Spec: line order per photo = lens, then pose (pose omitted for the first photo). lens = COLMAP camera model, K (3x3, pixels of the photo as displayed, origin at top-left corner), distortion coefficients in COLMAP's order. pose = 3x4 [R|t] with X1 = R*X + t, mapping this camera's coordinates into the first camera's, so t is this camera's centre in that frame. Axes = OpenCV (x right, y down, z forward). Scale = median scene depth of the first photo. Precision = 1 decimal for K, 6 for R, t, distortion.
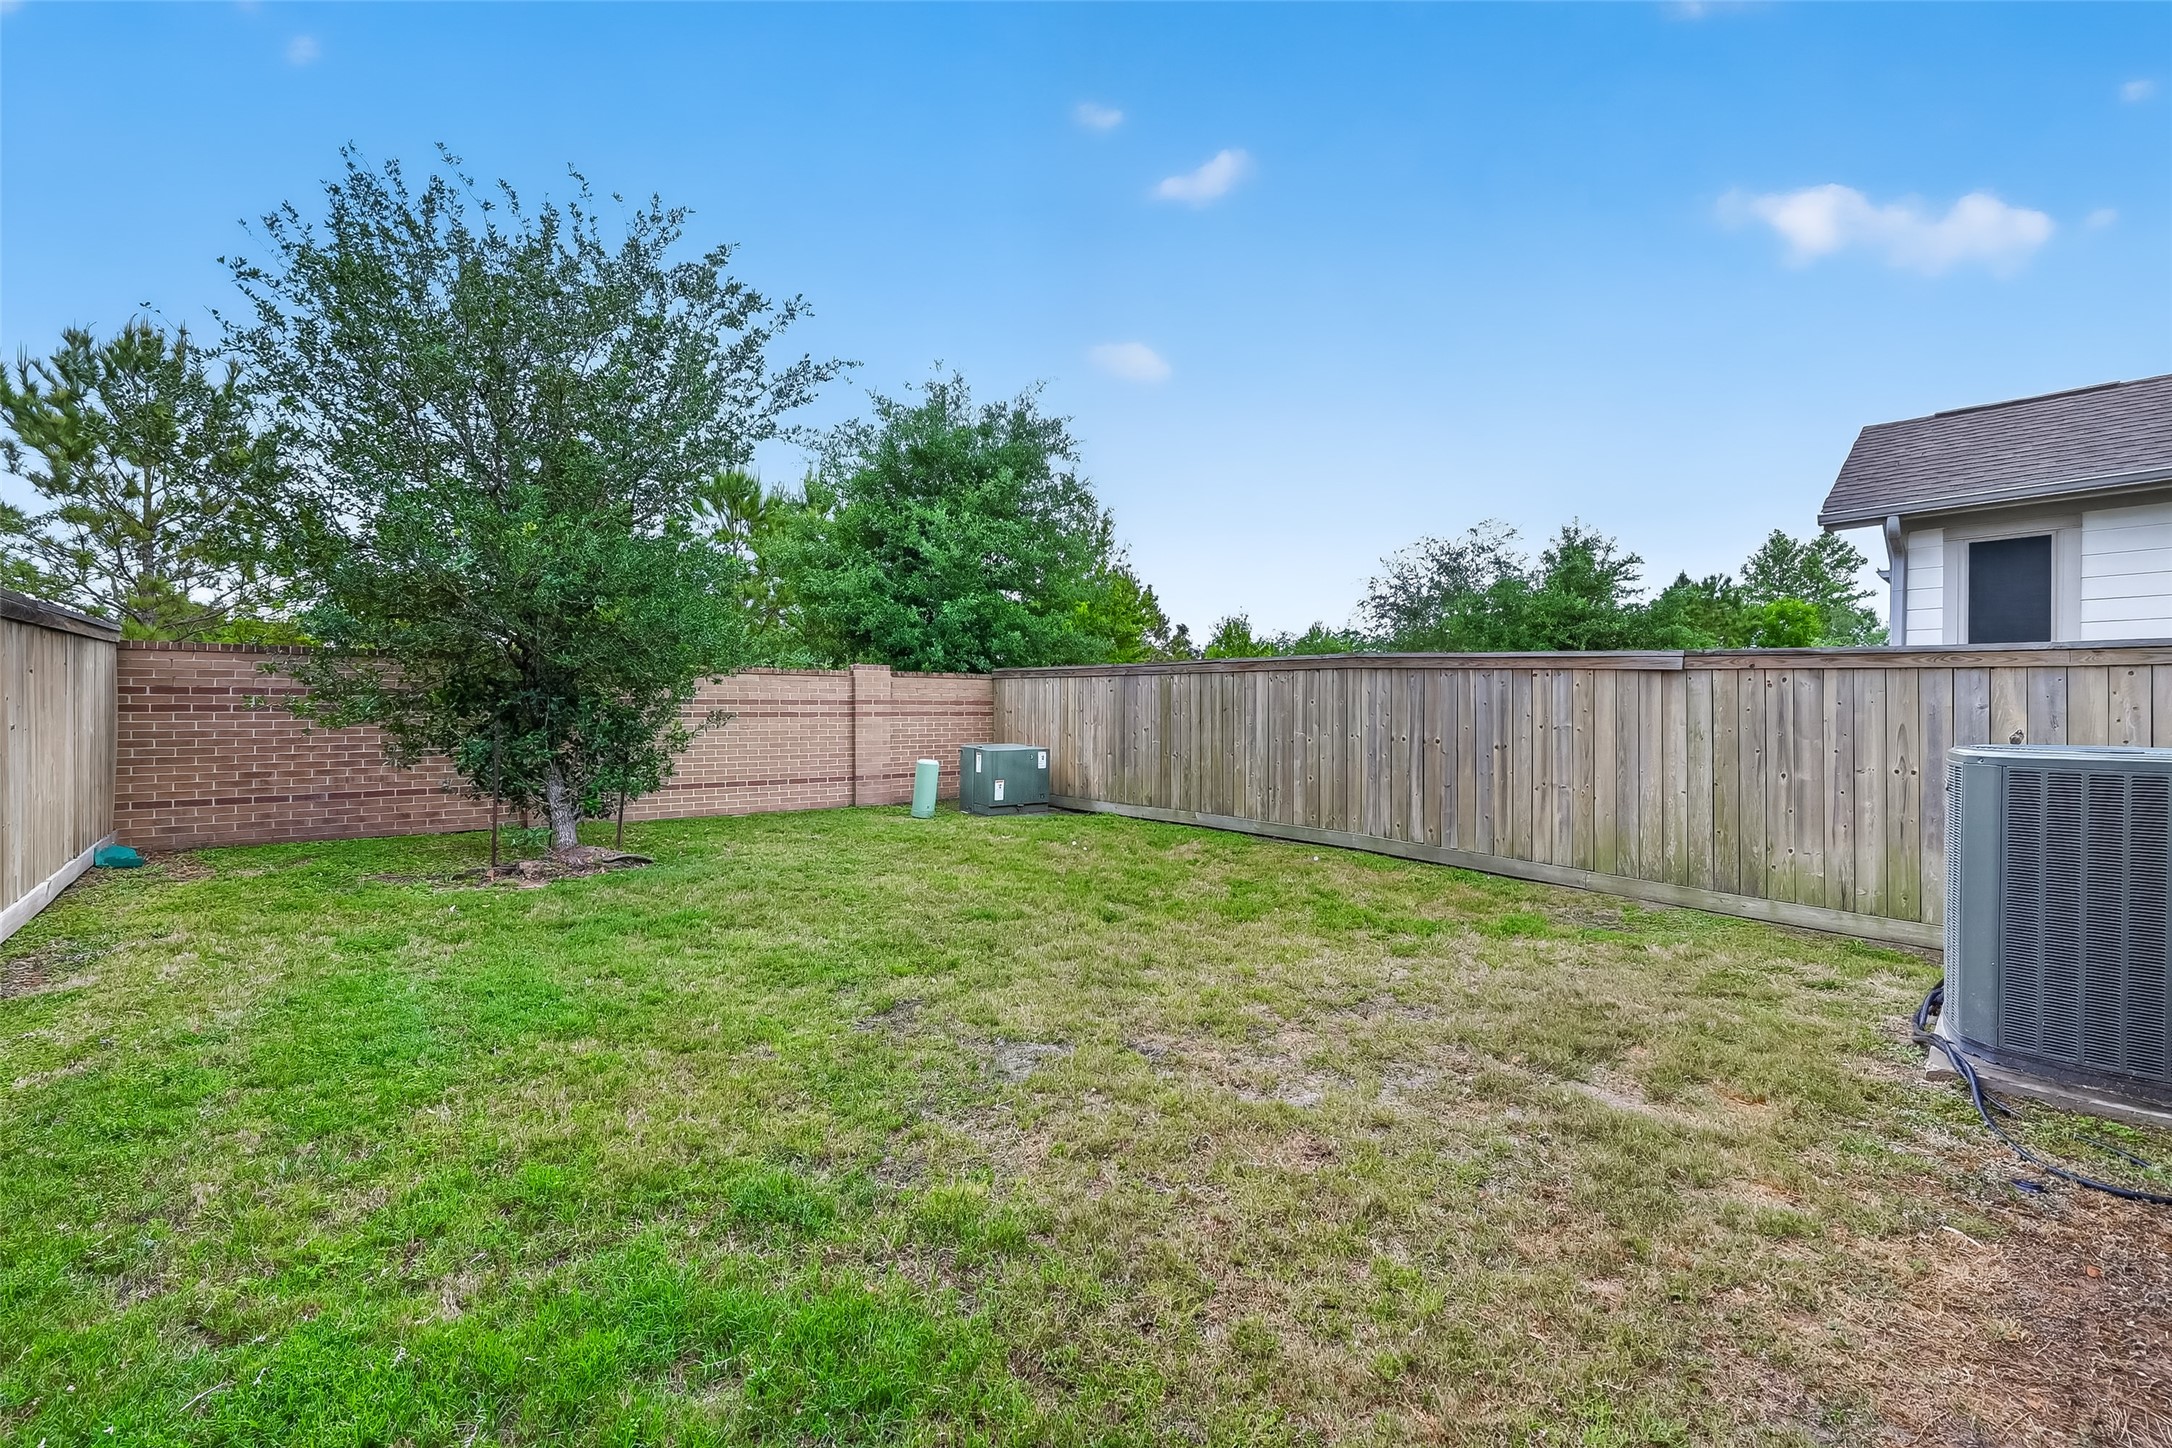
lens RADIAL K [[858.2, 0, 1086.3], [0, 858.2, 708.2], [0, 0, 1]] dist [0.000801, 0.000432]
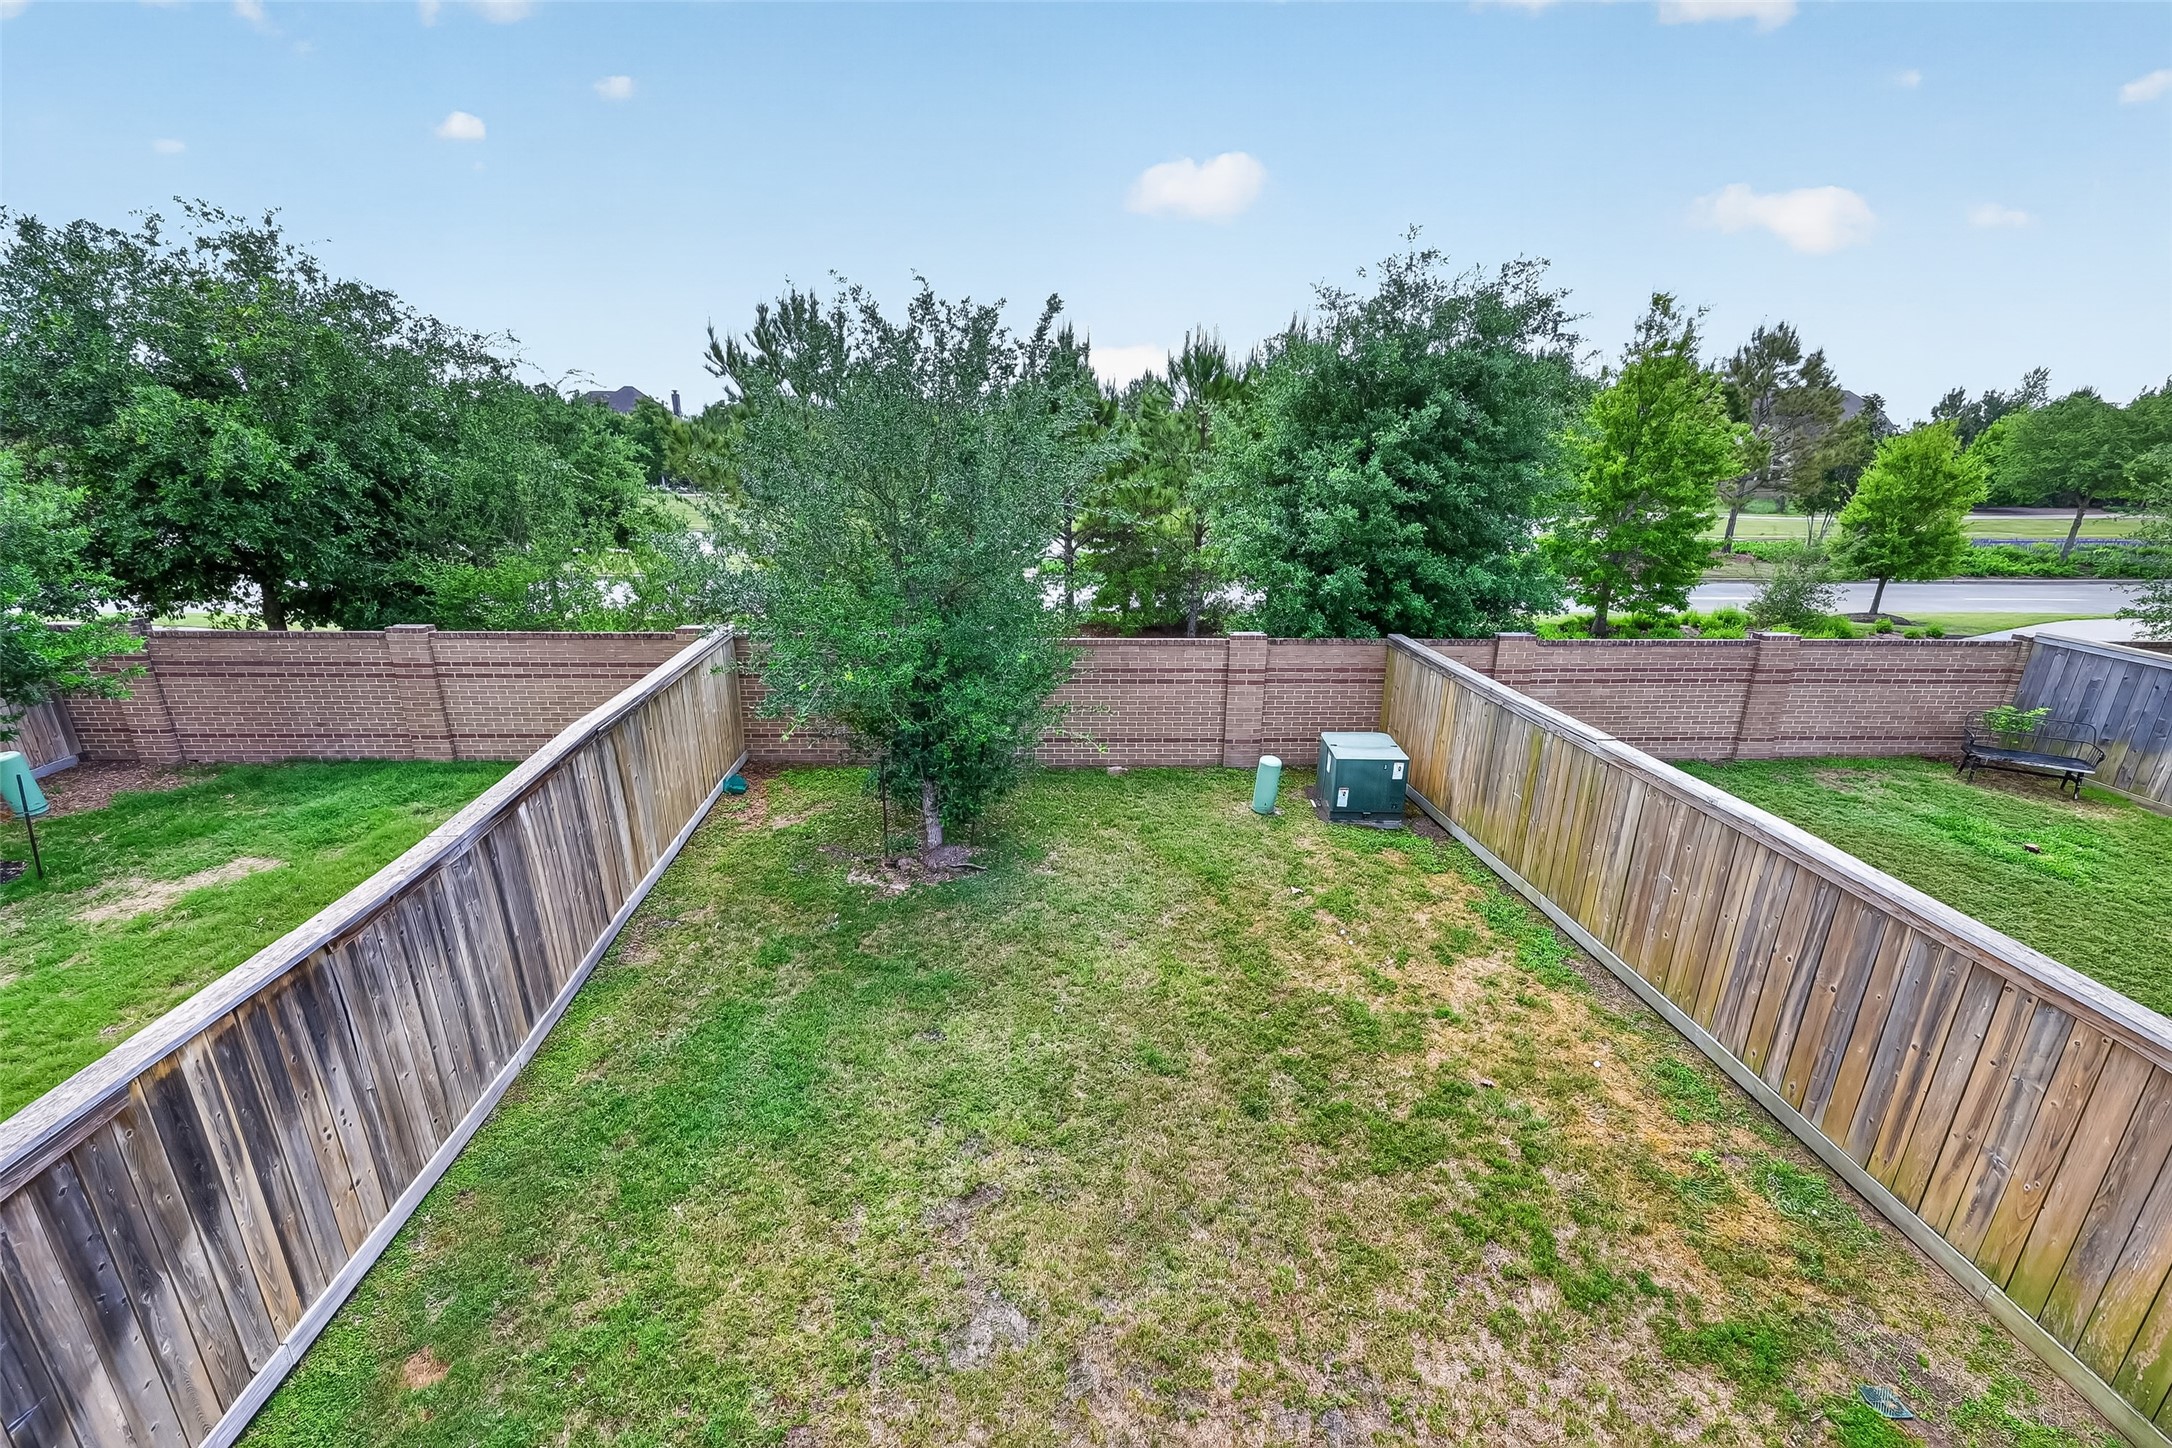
lens RADIAL K [[858.2, 0, 1086.3], [0, 858.2, 708.2], [0, 0, 1]] dist [0.000801, 0.000432]
pose [[0.809420, 0.178164, -0.559551, 0.296415], [-0.015758, 0.959111, 0.282591, -0.423671], [0.587019, -0.219918, 0.779131, 0.143907]]
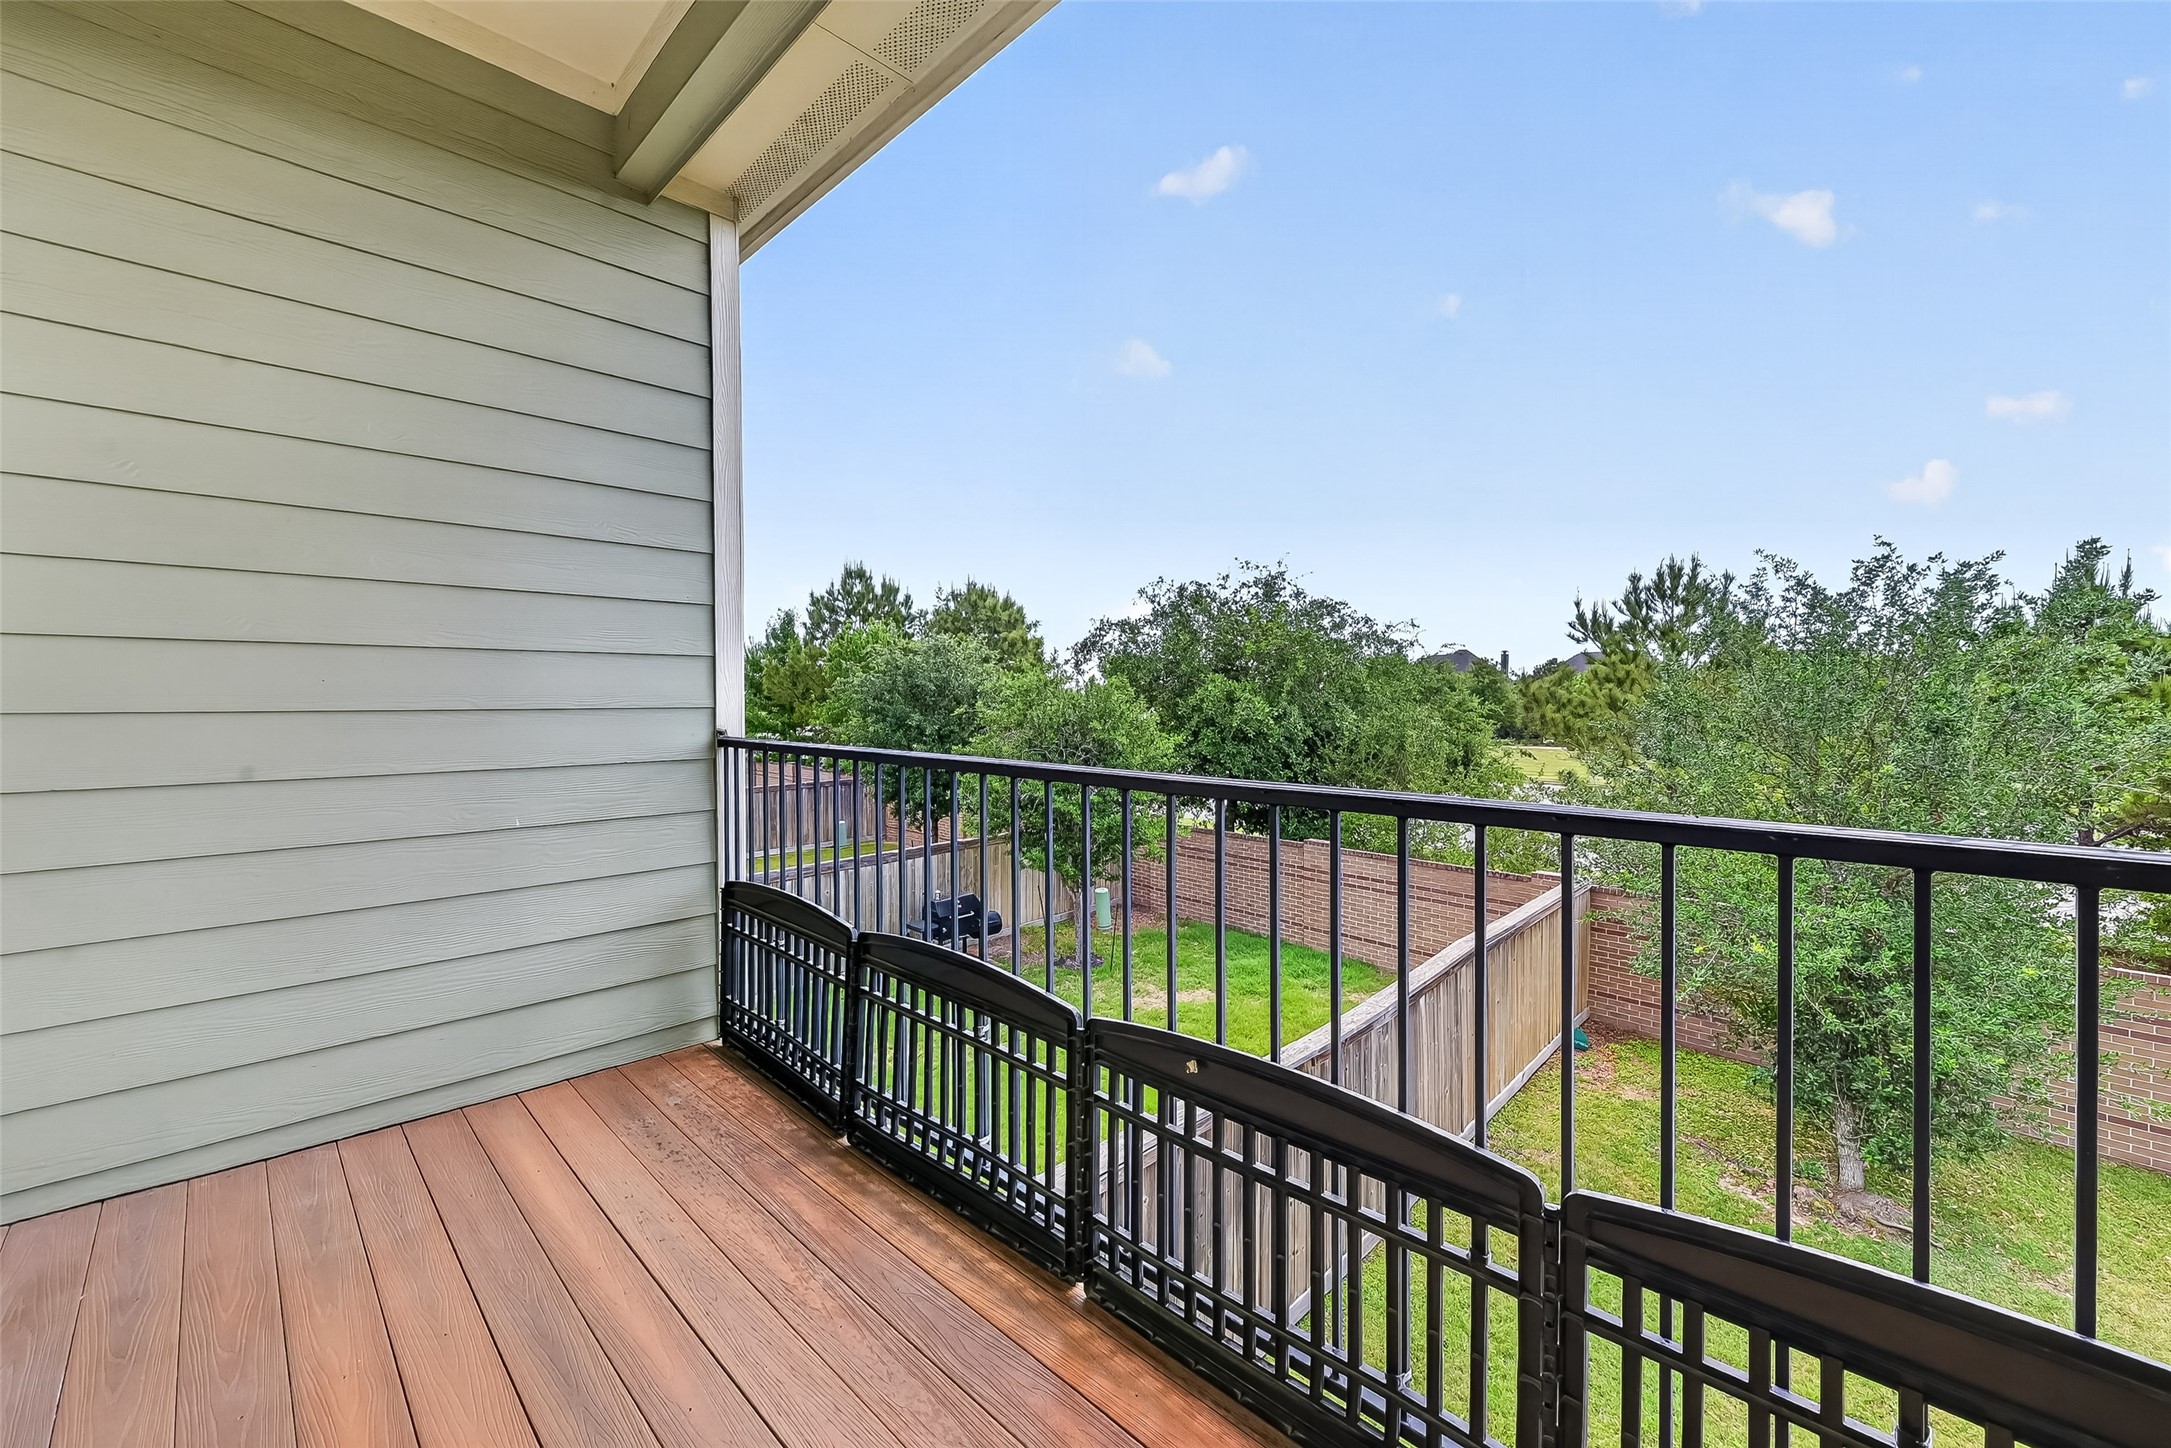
lens RADIAL K [[857.8, 0, 1085.8], [0, 857.8, 708.2], [0, 0, 1]] dist [0.000801, 0.000432]
pose [[0.072120, 0.012214, -0.997321, 0.392932], [-0.009310, 0.999890, 0.011572, -0.440415], [0.997353, 0.008451, 0.072225, -0.041252]]
